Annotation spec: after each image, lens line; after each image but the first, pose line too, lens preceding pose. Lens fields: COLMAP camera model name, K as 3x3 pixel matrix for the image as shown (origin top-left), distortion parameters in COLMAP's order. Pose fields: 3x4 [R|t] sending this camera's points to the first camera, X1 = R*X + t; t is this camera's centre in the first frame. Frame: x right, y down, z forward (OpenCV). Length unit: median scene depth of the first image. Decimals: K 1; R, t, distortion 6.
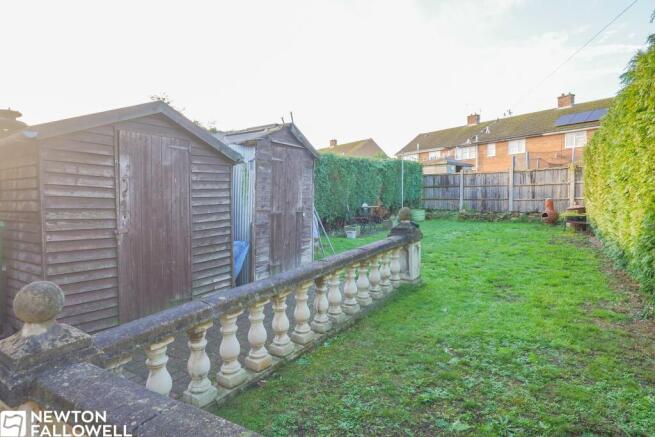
lens RADIAL K [[386.7, 0, 327.5], [0, 386.7, 218.5], [0, 0, 1]] dist [-0.019451, 0.001073]
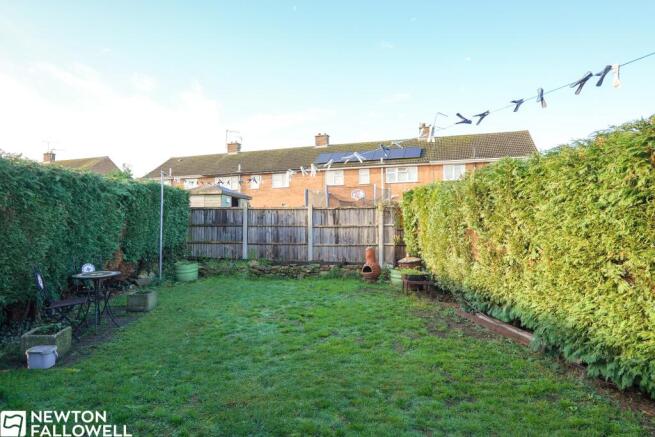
lens RADIAL K [[386.7, 0, 327.5], [0, 386.7, 218.5], [0, 0, 1]] dist [-0.019451, 0.001073]
pose [[0.805805, 0.023148, 0.591729, 0.041675], [0.023551, 0.997193, -0.071081, -0.043854], [-0.591713, 0.071213, 0.802997, 0.336772]]
